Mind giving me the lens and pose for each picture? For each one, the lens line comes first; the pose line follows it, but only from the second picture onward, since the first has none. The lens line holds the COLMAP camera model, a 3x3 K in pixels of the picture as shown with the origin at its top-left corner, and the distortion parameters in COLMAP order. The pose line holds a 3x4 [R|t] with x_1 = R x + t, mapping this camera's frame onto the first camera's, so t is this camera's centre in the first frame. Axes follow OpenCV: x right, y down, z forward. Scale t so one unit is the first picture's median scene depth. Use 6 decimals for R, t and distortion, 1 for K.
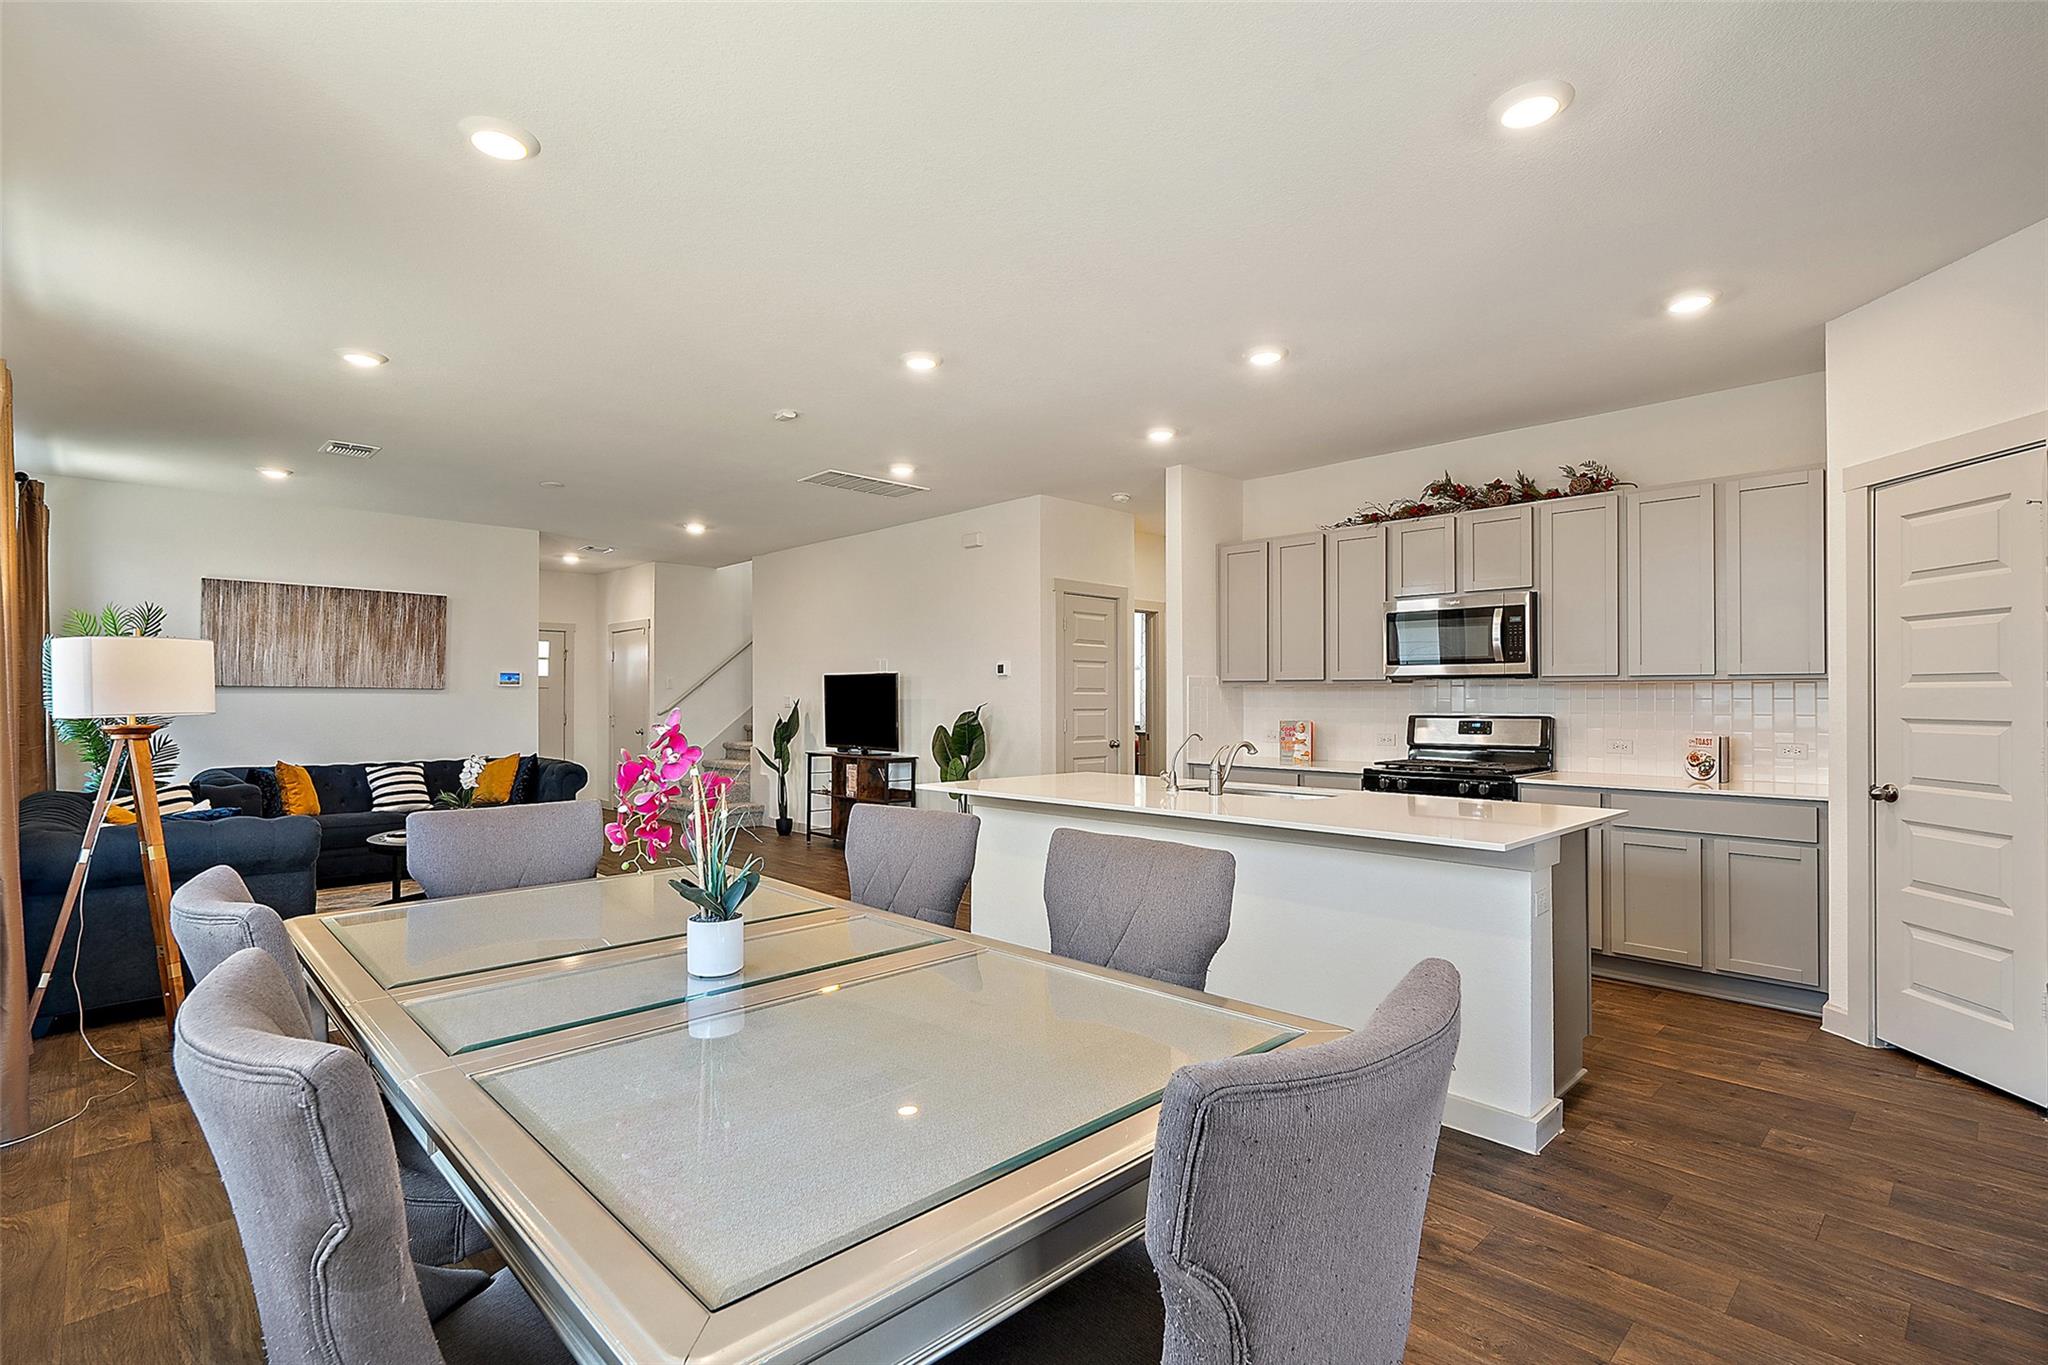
lens RADIAL K [[952.6, 0, 1013.3], [0, 952.6, 692.3], [0, 0, 1]] dist [0.000845, 0.000185]
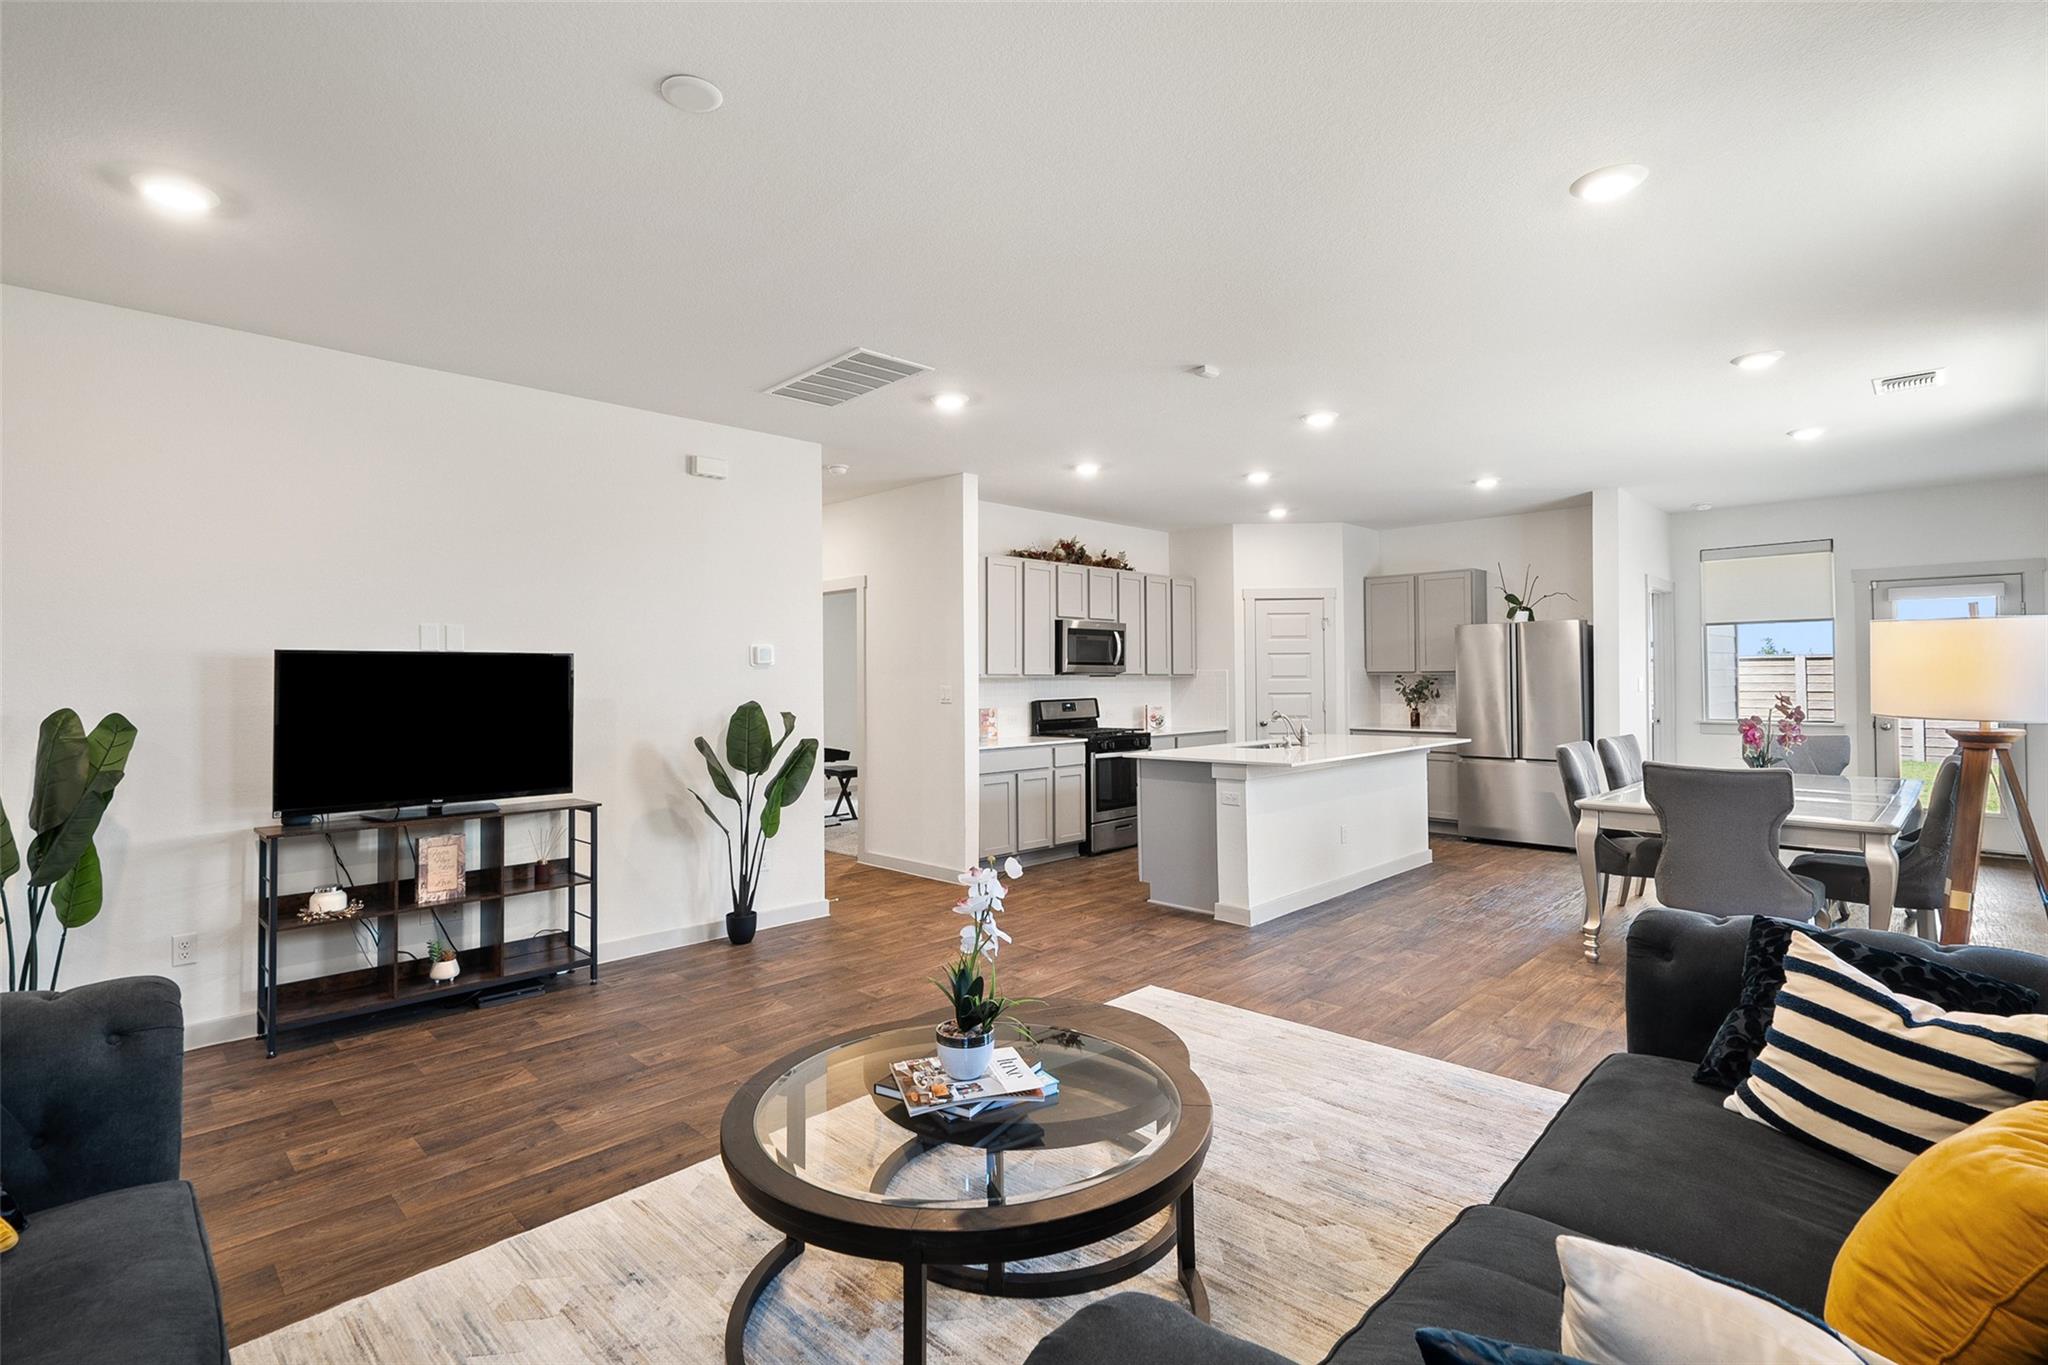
lens RADIAL K [[941.1, 0, 1036.9], [0, 941.1, 682.3], [0, 0, 1]] dist [-0.001297, 0.000243]
pose [[-0.030153, -0.001691, 0.999544, -0.898872], [0.003084, 0.999994, 0.001784, -0.004546], [-0.999541, 0.003137, -0.030147, 0.979201]]
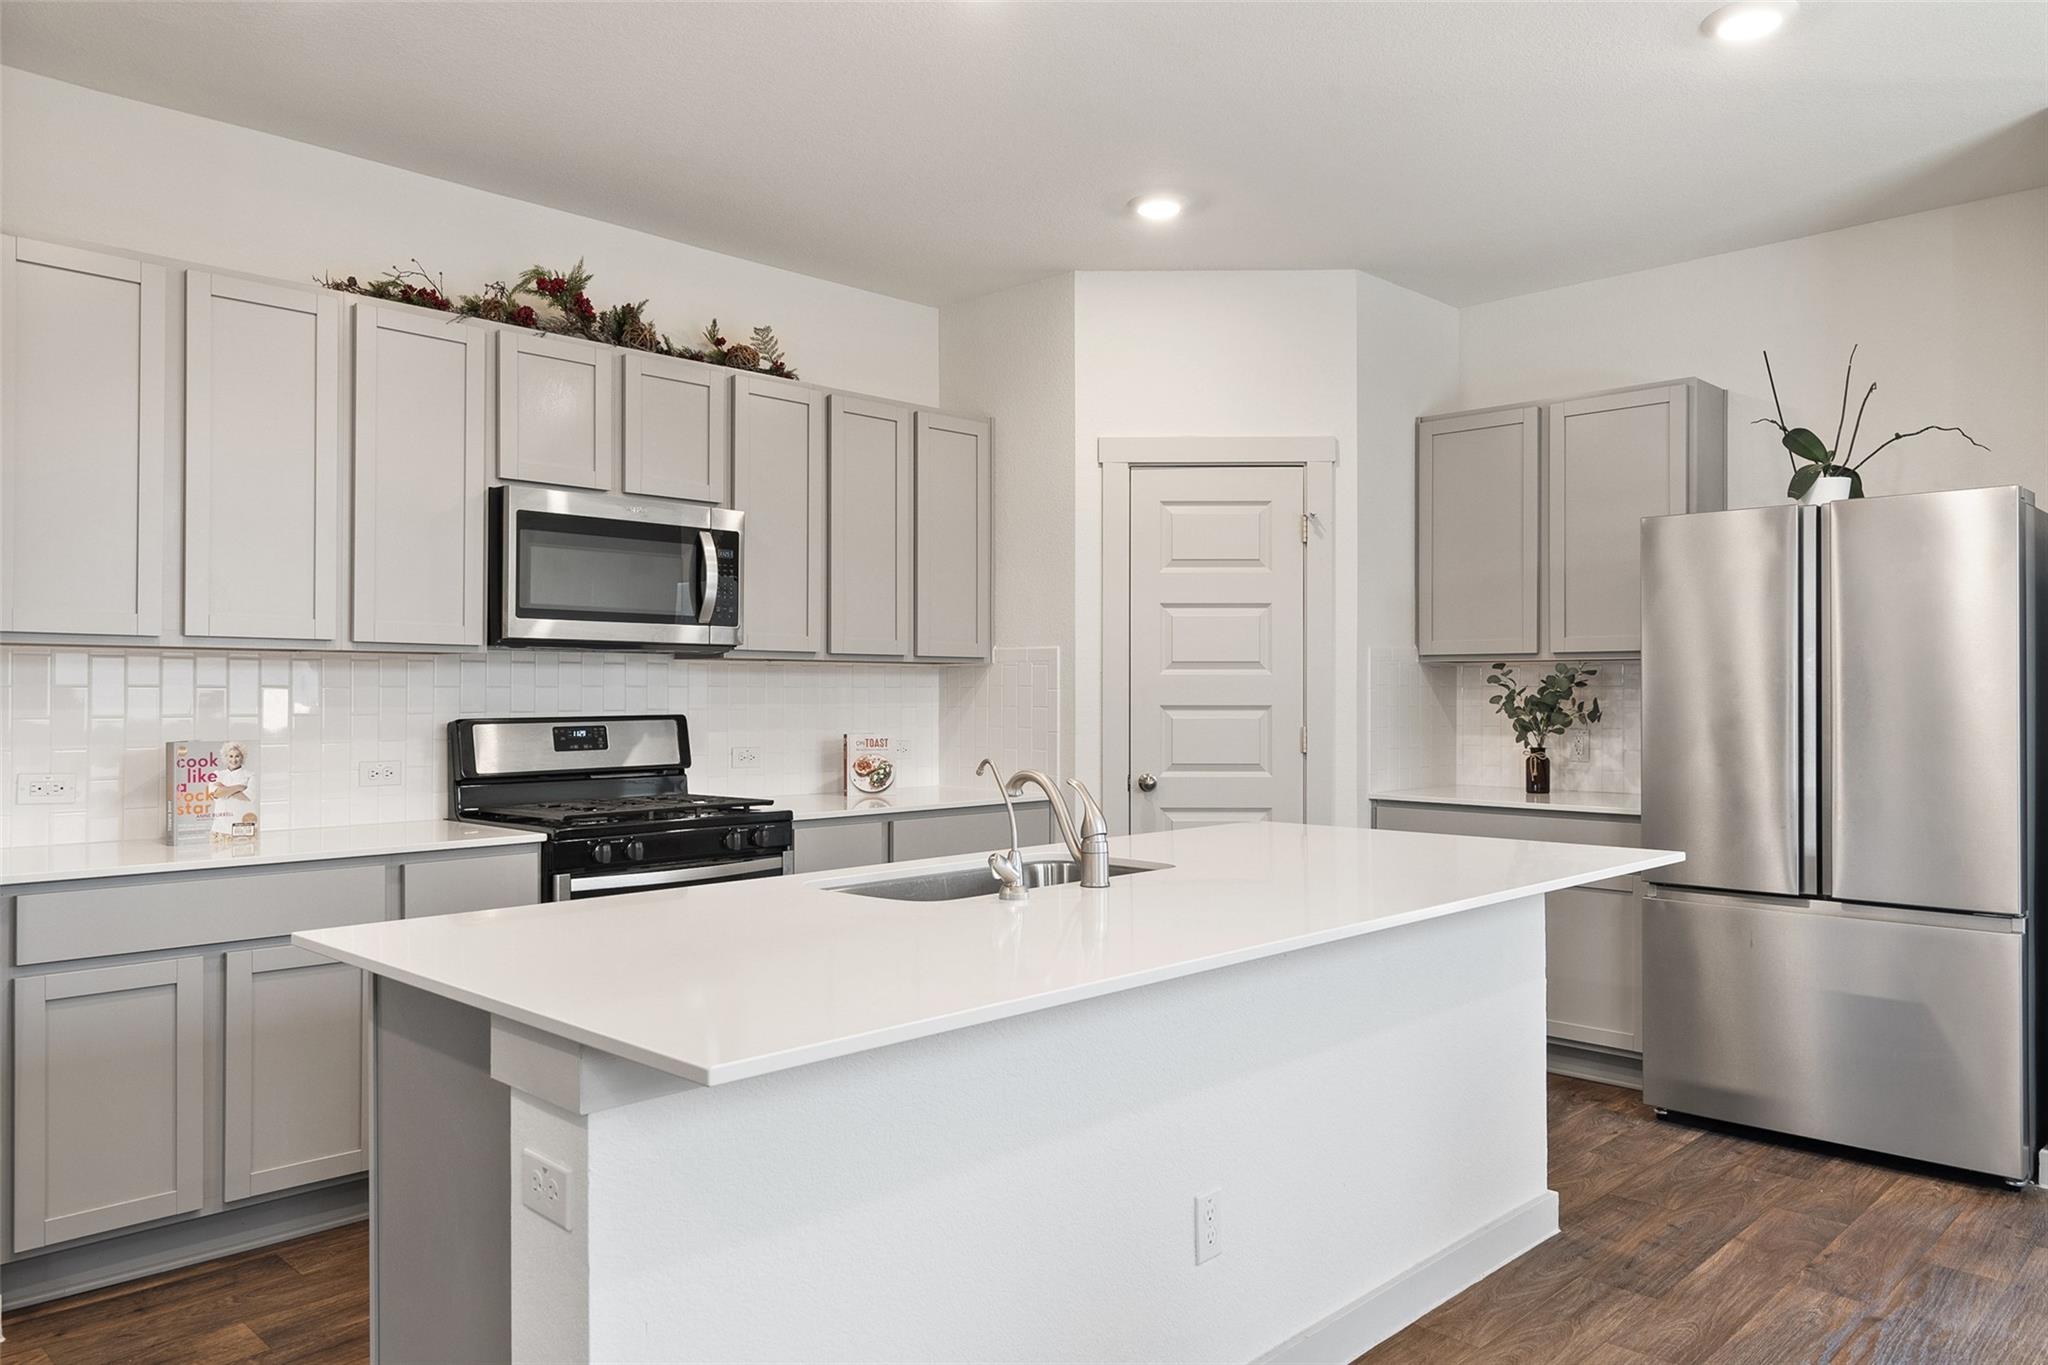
lens RADIAL K [[1401.7, 0, 1028.9], [0, 1401.7, 706.1], [0, 0, 1]] dist [0.013771, -0.000615]
pose [[-0.032960, -0.009026, 0.999416, -0.300090], [-0.004873, 0.999949, 0.008870, 0.008958], [-0.999445, -0.004578, -0.033002, 0.685947]]
